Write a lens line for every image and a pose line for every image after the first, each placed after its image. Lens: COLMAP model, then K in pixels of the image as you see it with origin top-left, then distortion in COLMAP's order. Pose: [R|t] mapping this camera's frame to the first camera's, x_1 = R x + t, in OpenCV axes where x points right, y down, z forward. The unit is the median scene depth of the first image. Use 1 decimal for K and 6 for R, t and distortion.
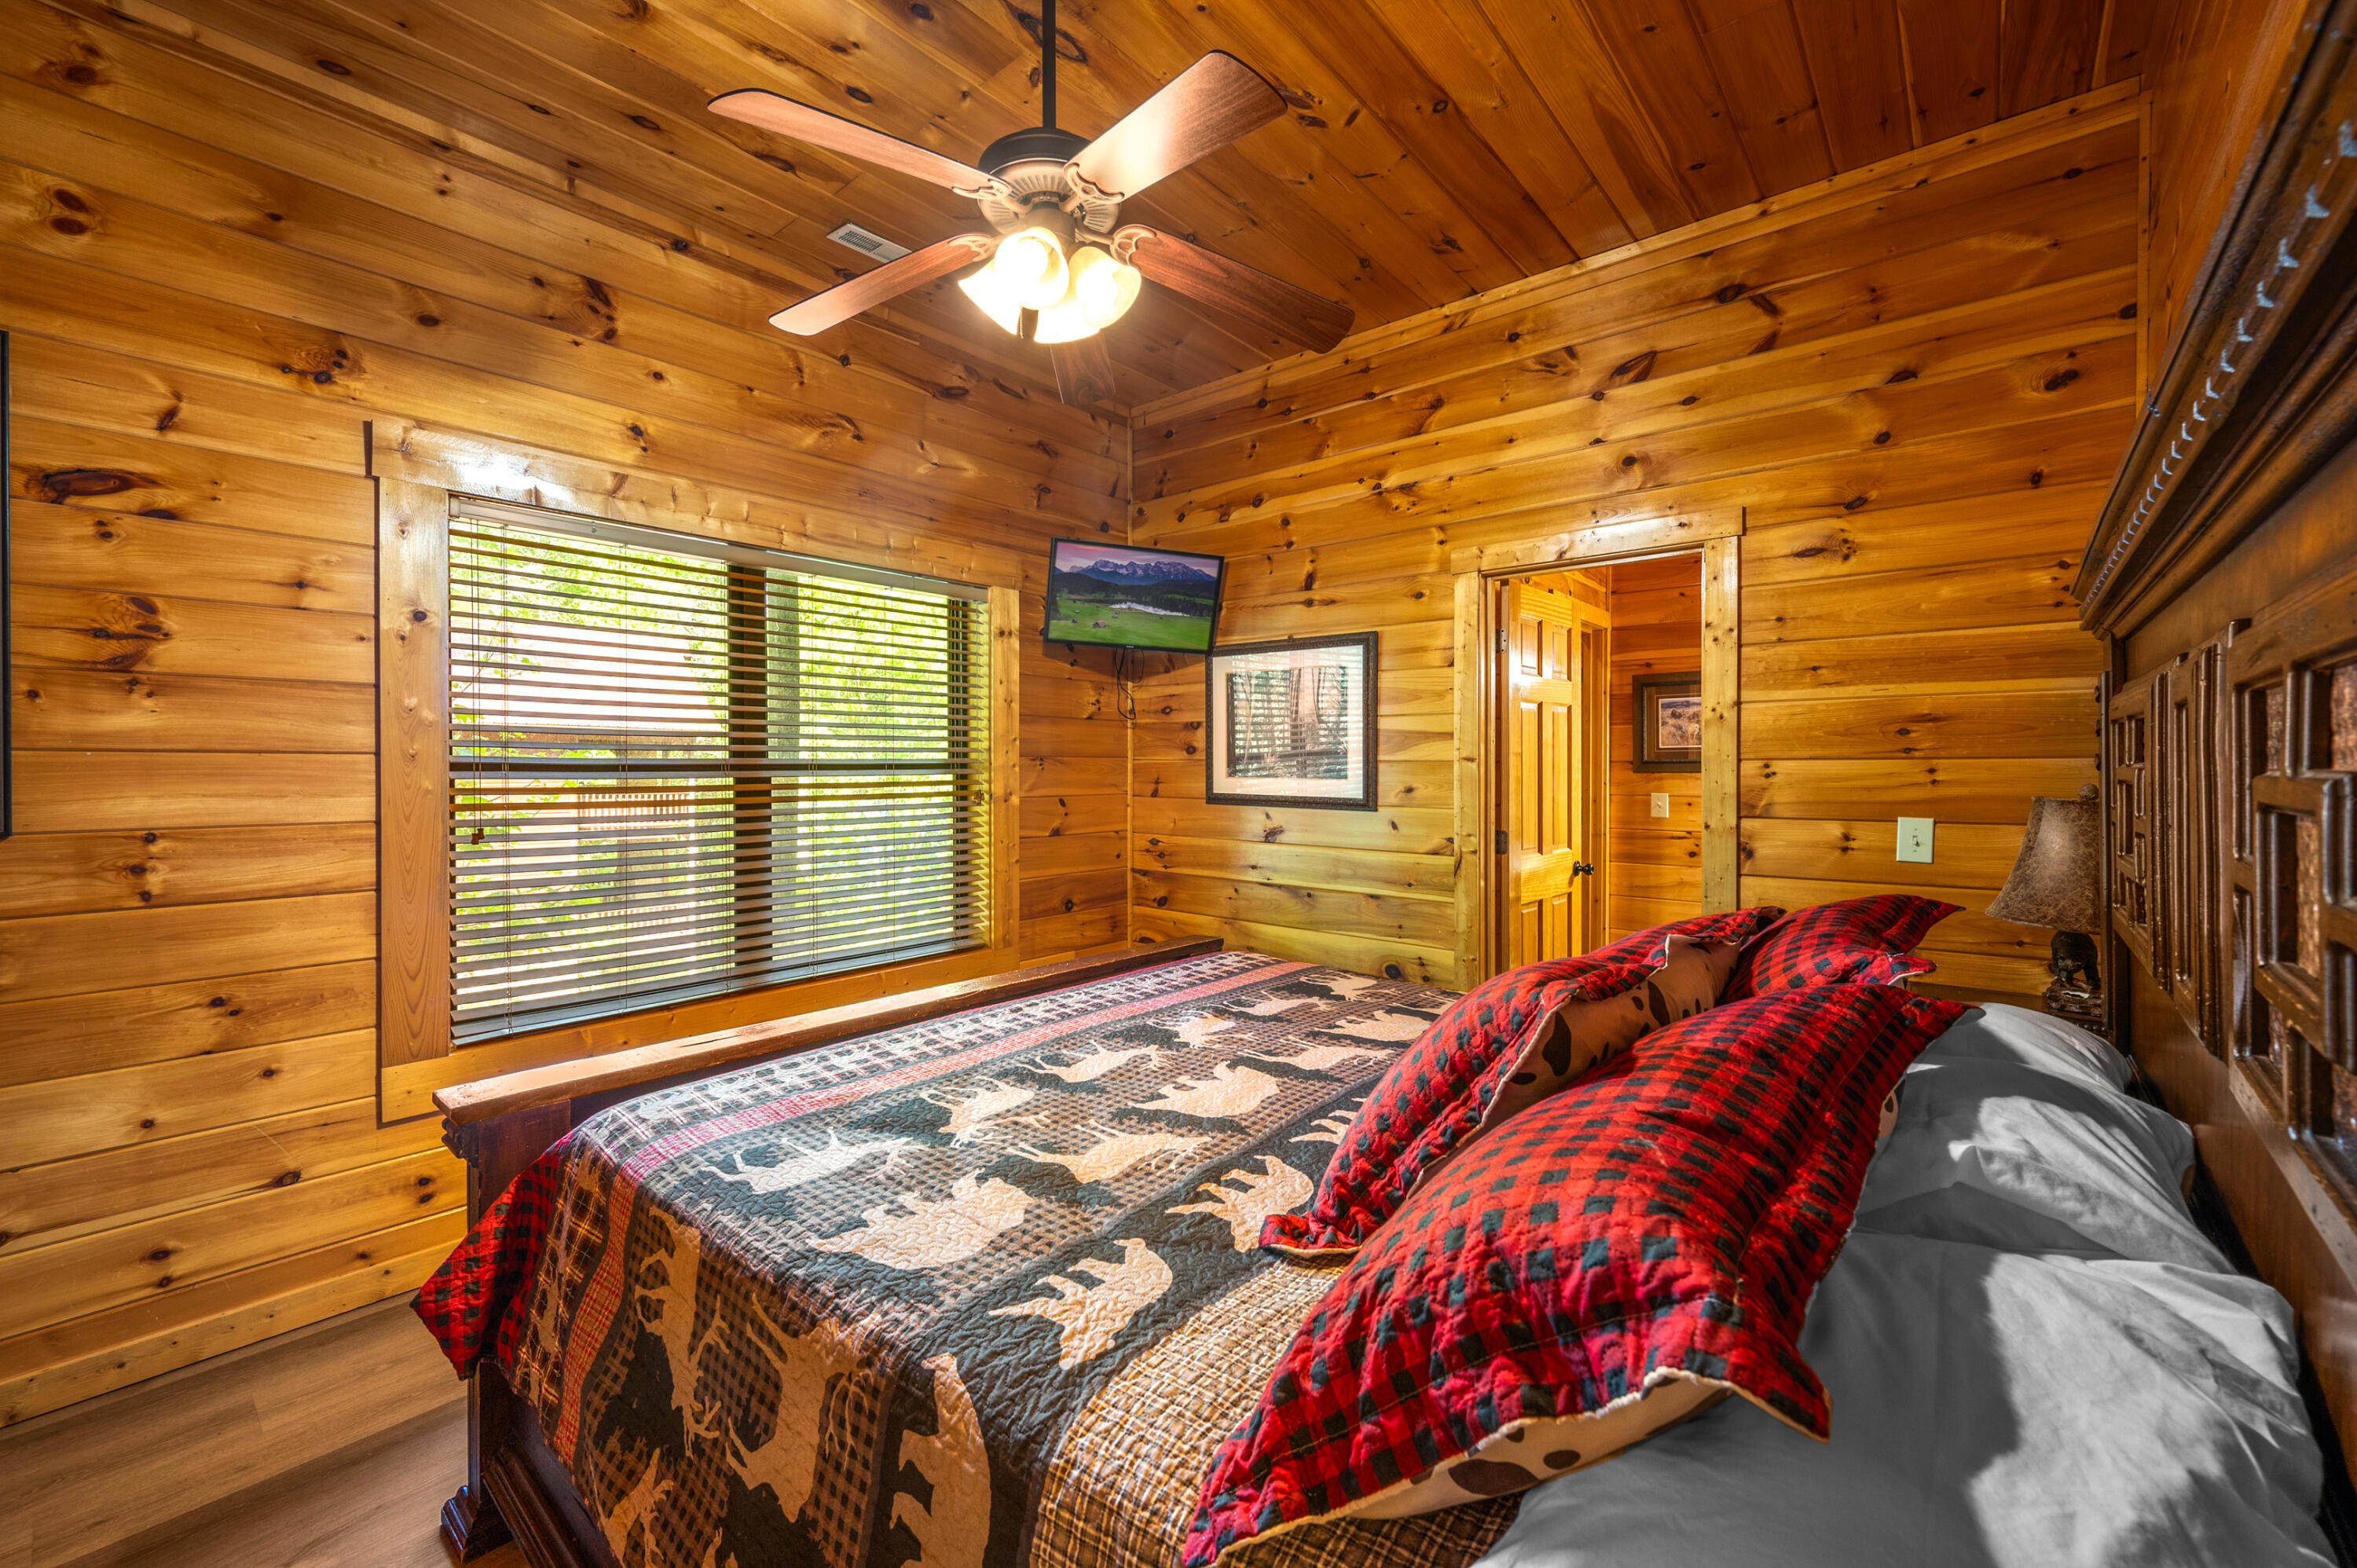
lens RADIAL K [[950.1, 0, 1195.5], [0, 950.1, 789.8], [0, 0, 1]] dist [0.002185, -0.000090]
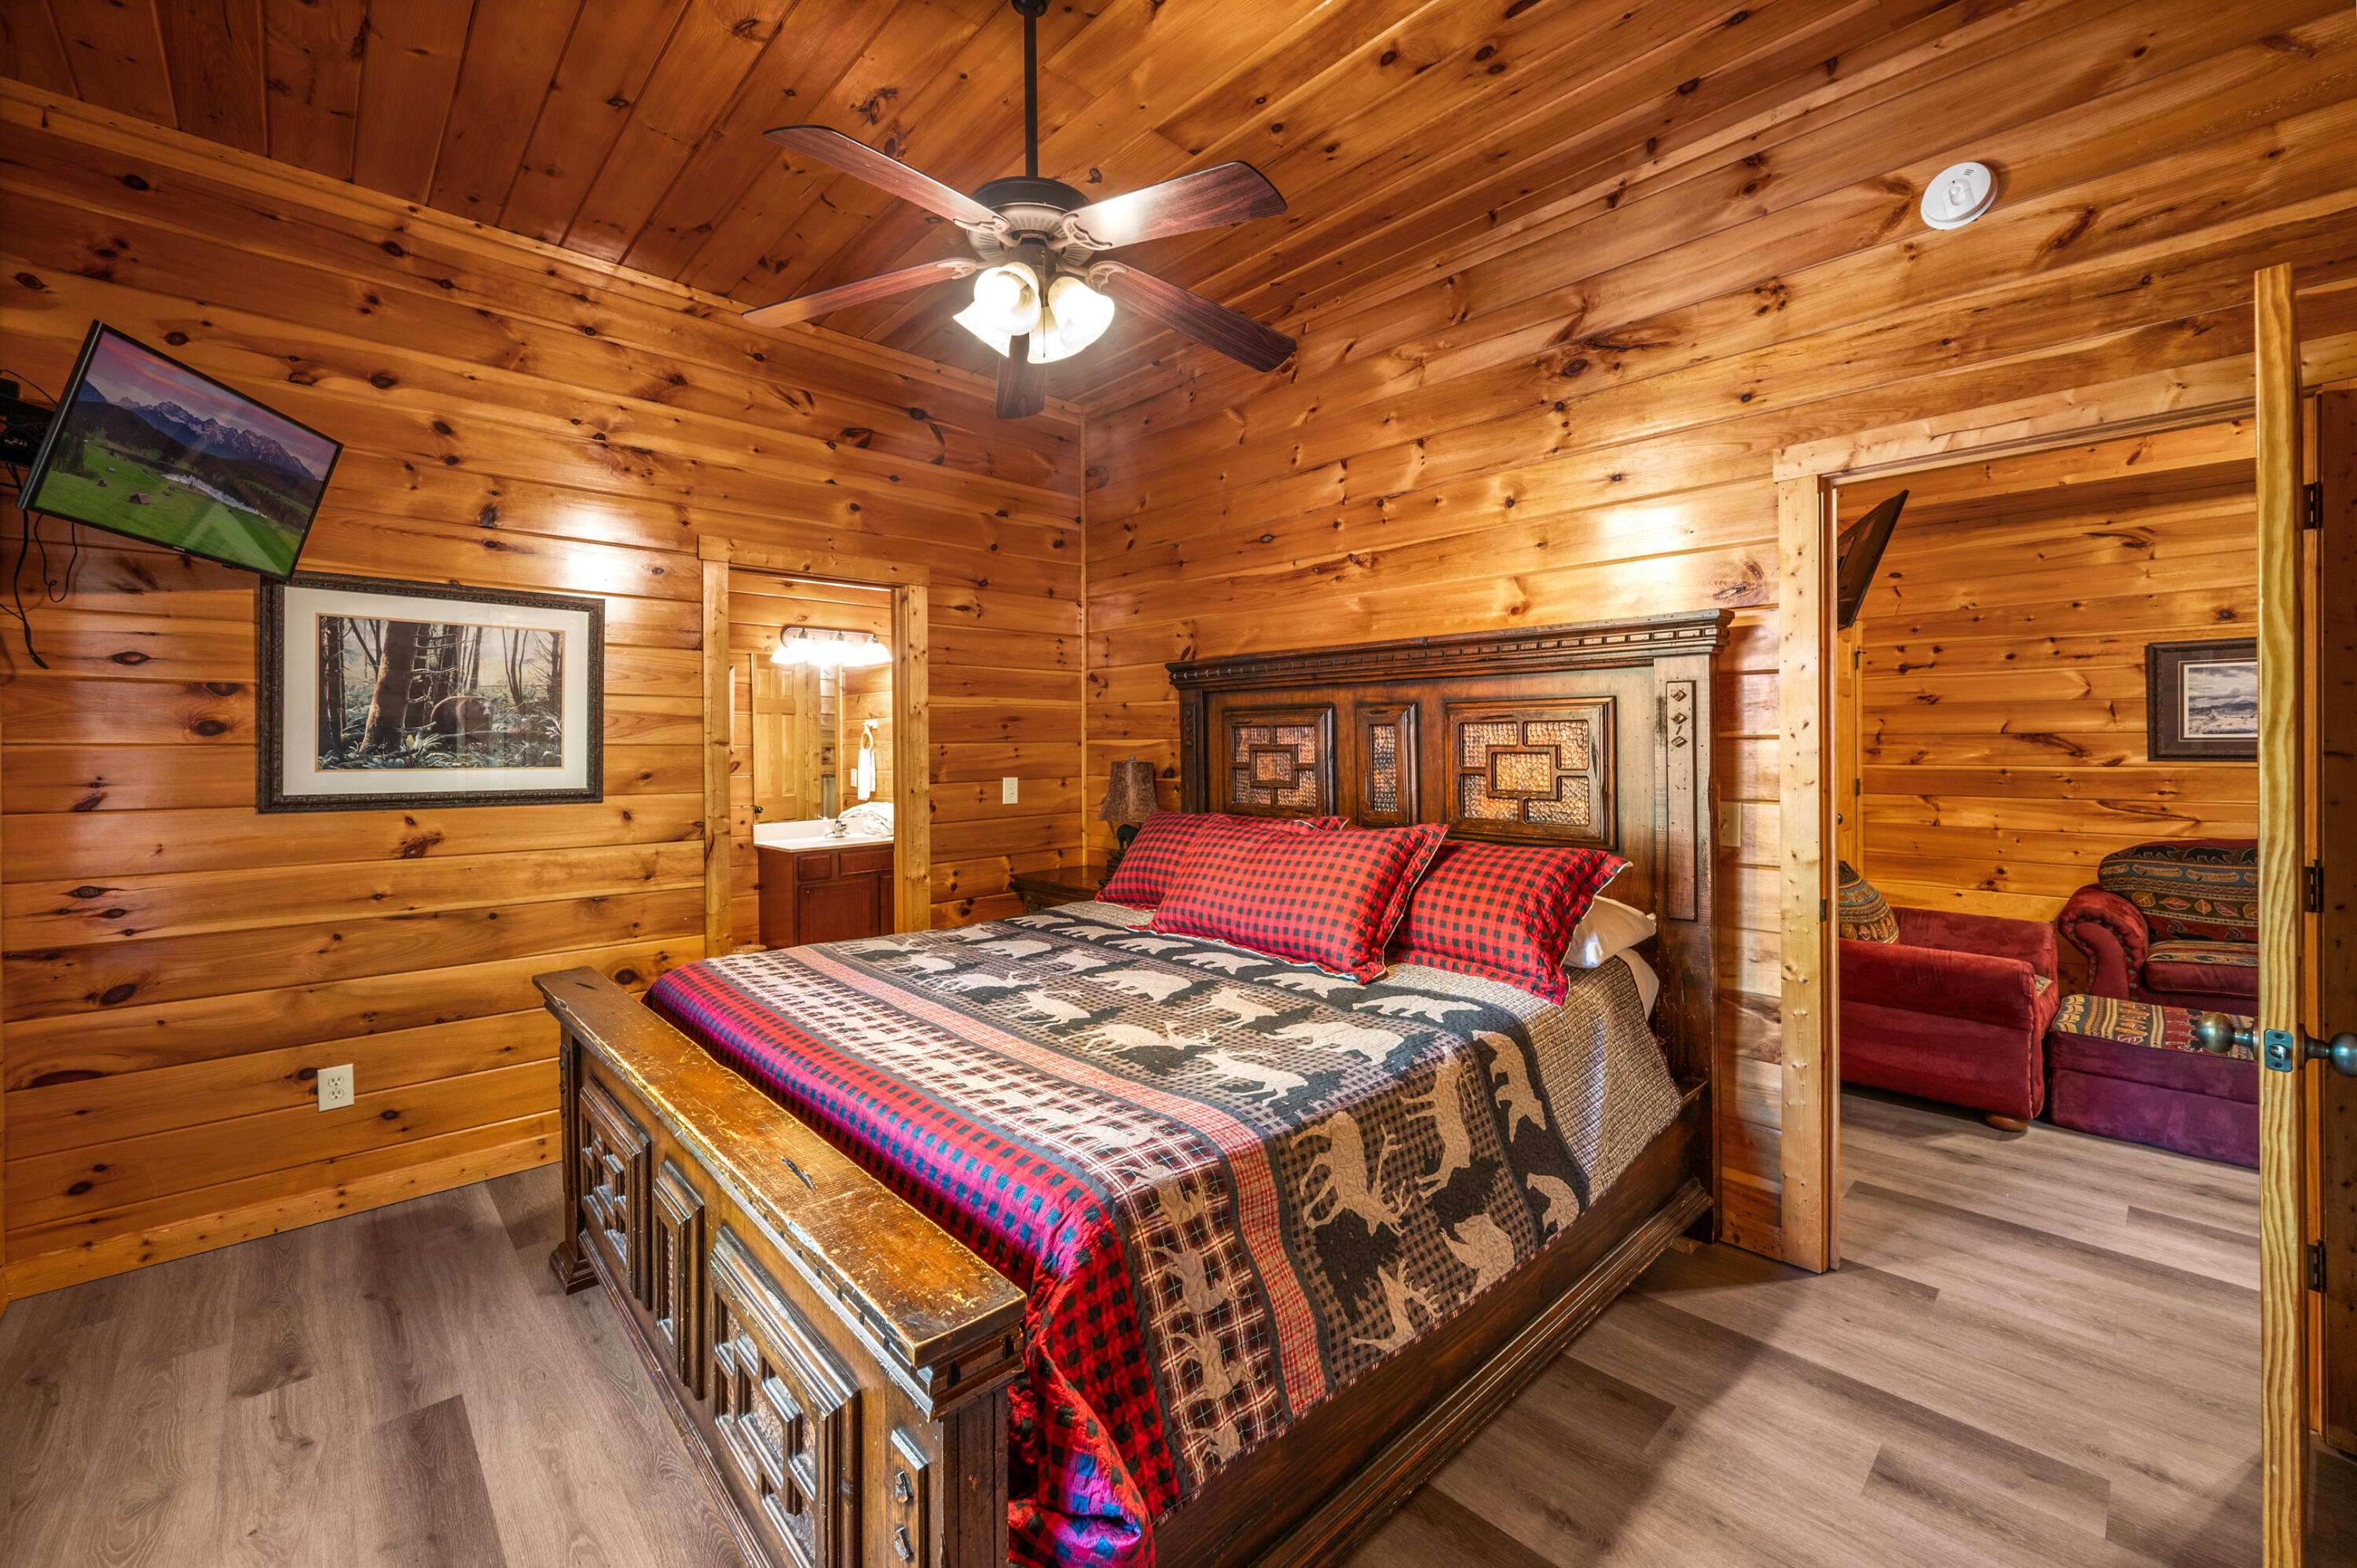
lens RADIAL K [[928.8, 0, 1181.4], [0, 928.8, 772.5], [0, 0, 1]] dist [-0.001299, -0.000568]
pose [[0.117312, -0.031845, 0.992584, -1.119178], [0.032834, 0.999064, 0.028172, -0.021433], [-0.992552, 0.029286, 0.118247, 0.663272]]
